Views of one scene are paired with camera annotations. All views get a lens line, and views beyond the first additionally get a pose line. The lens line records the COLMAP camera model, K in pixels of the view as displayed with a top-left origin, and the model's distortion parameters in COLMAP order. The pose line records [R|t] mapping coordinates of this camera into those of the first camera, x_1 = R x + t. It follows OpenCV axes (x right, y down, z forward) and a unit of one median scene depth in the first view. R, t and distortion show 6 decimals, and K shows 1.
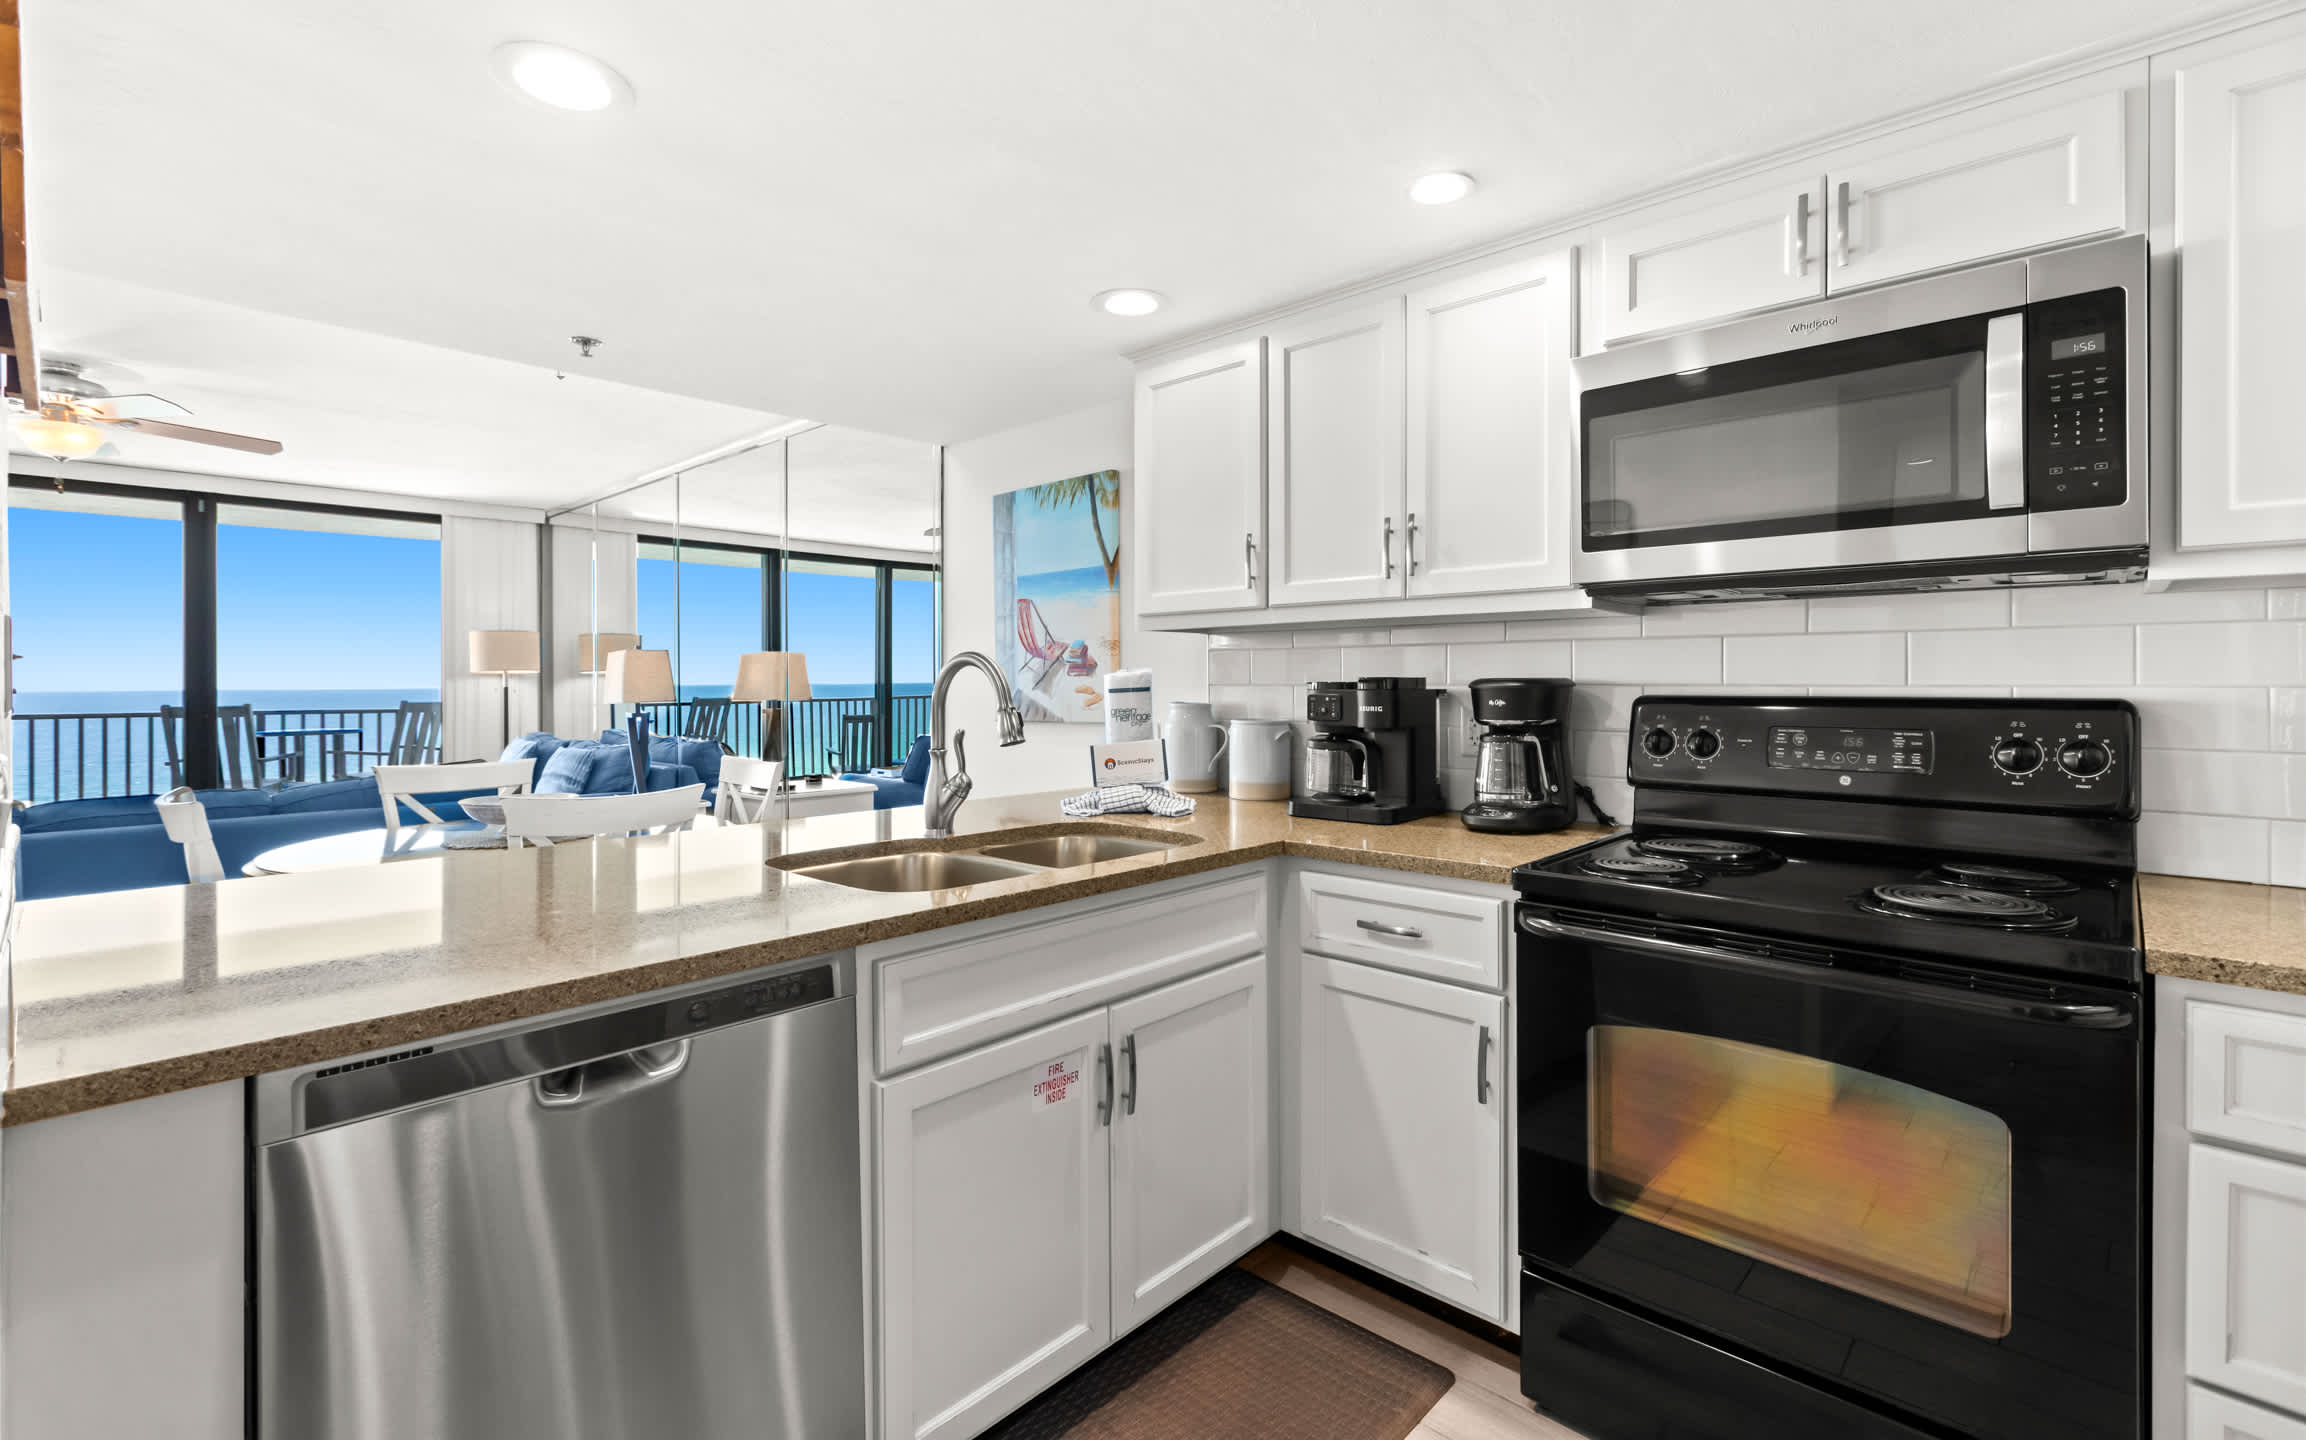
lens RADIAL K [[1031.0, 0, 1153.0], [0, 1031.0, 668.1], [0, 0, 1]] dist [0.005529, -0.001972]
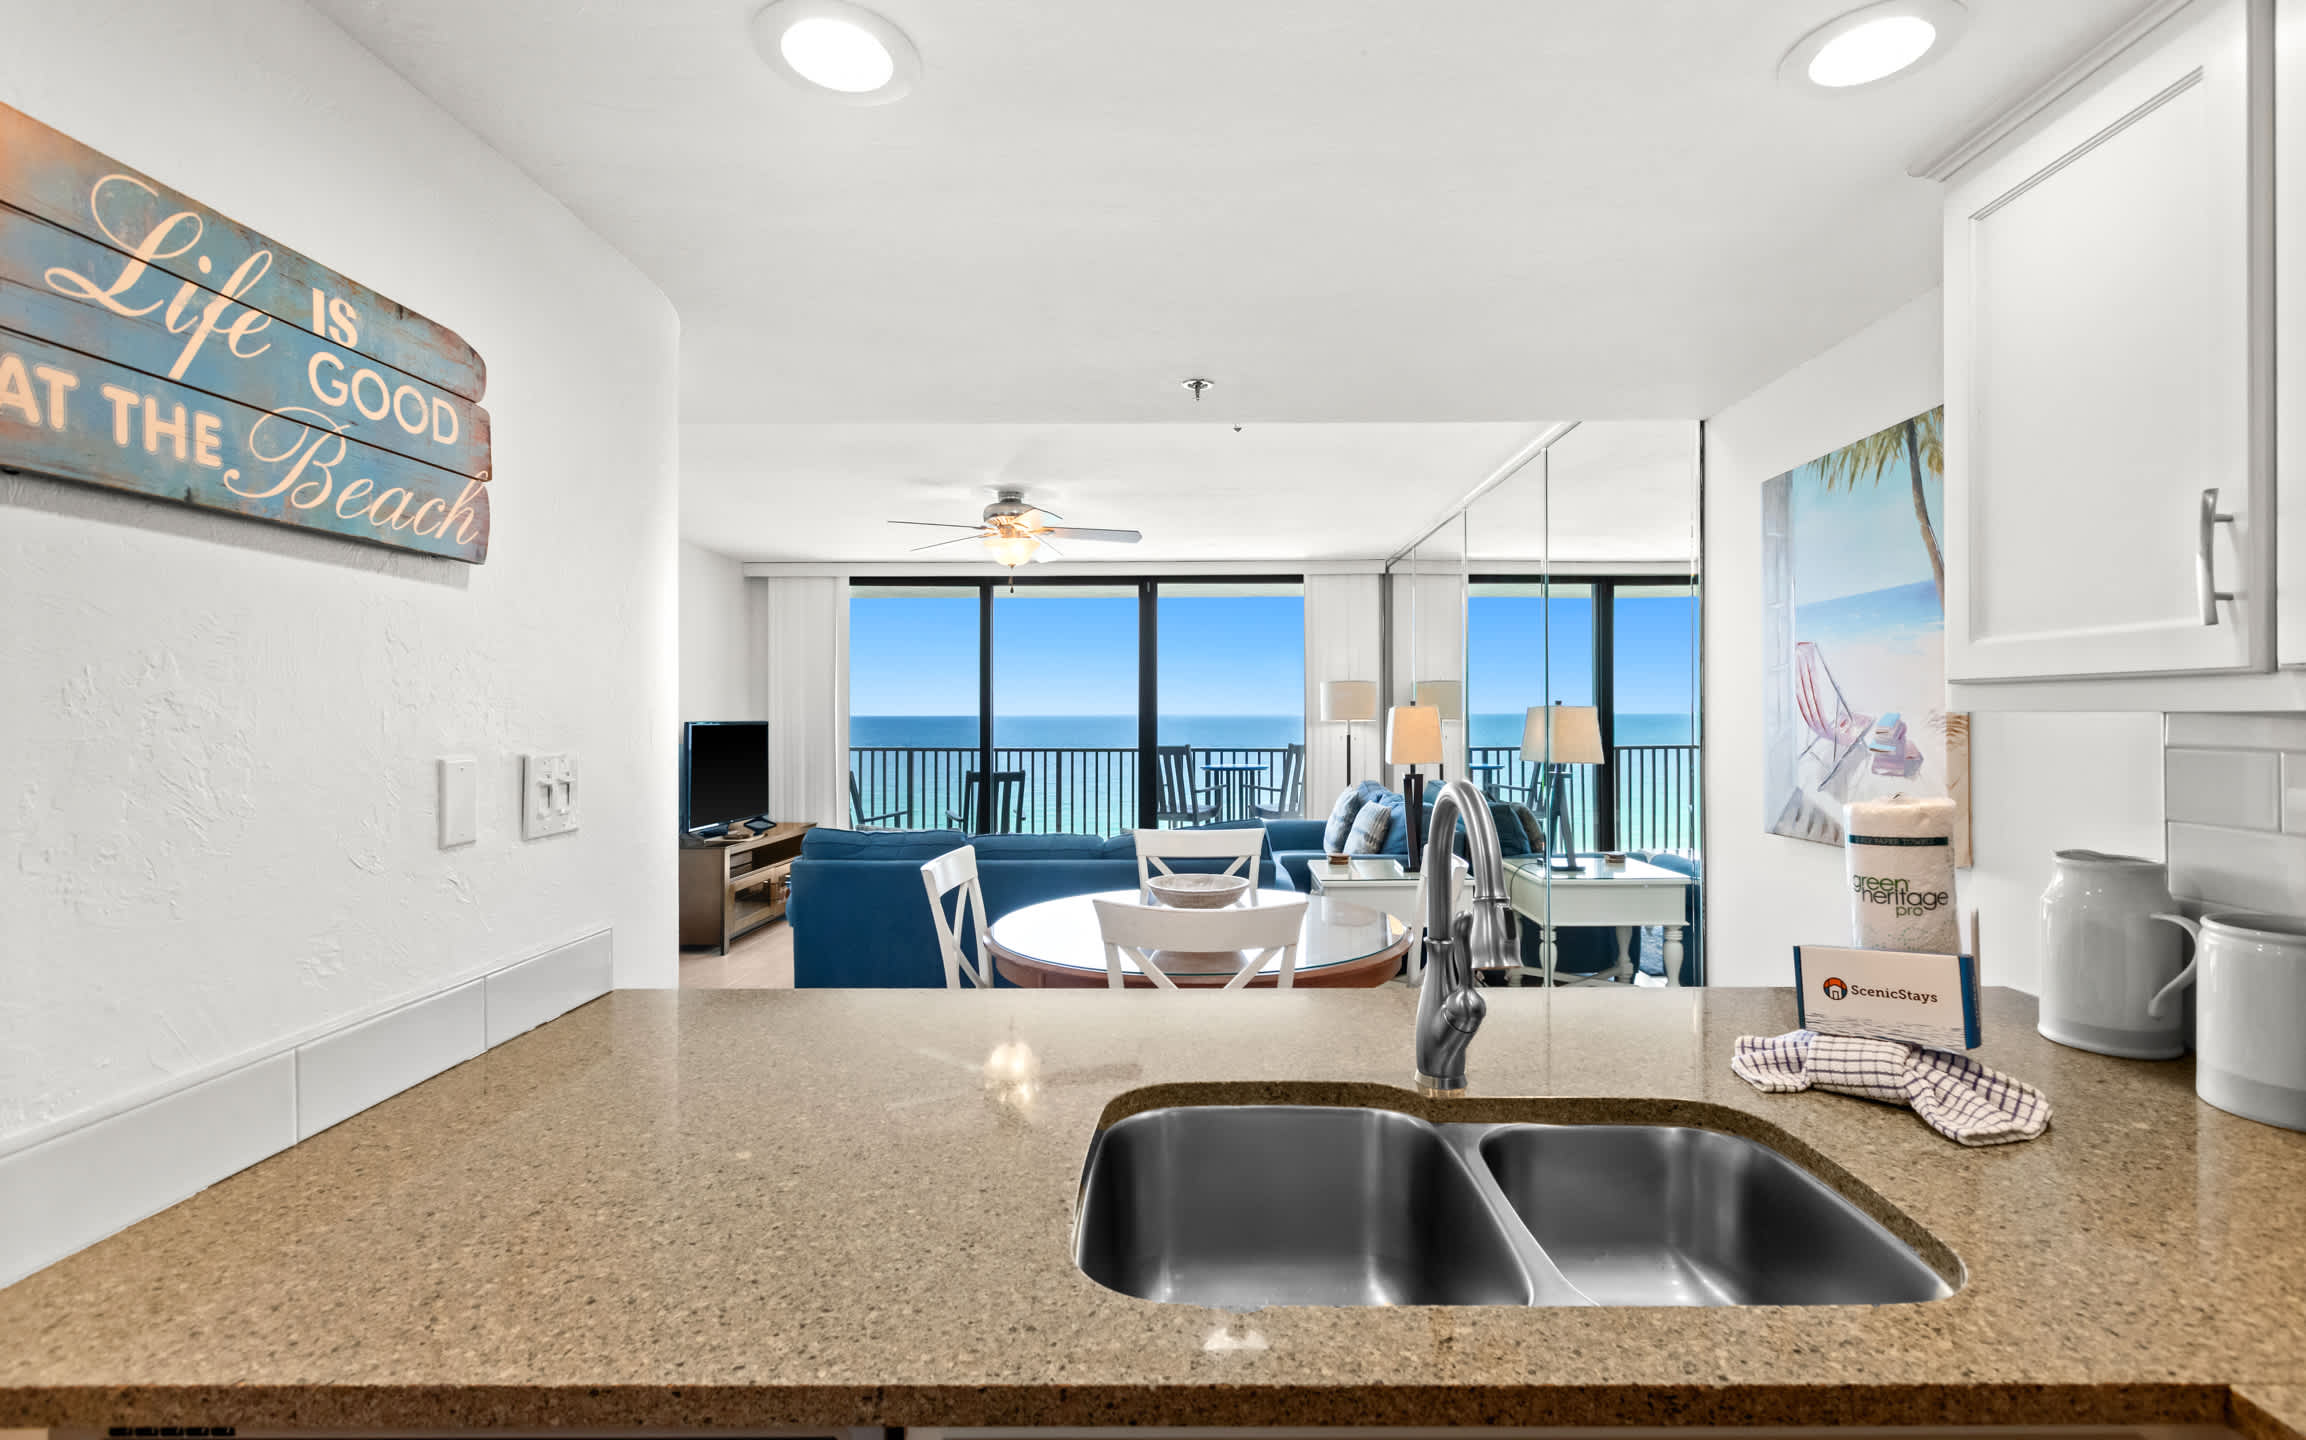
lens RADIAL K [[1052.6, 0, 1186.1], [0, 1052.6, 703.0], [0, 0, 1]] dist [-0.017607, 0.000631]
pose [[0.677878, -0.003342, -0.735167, 0.133657], [0.007977, 0.999964, 0.002811, -0.056610], [0.735131, -0.007770, 0.677880, 0.486160]]
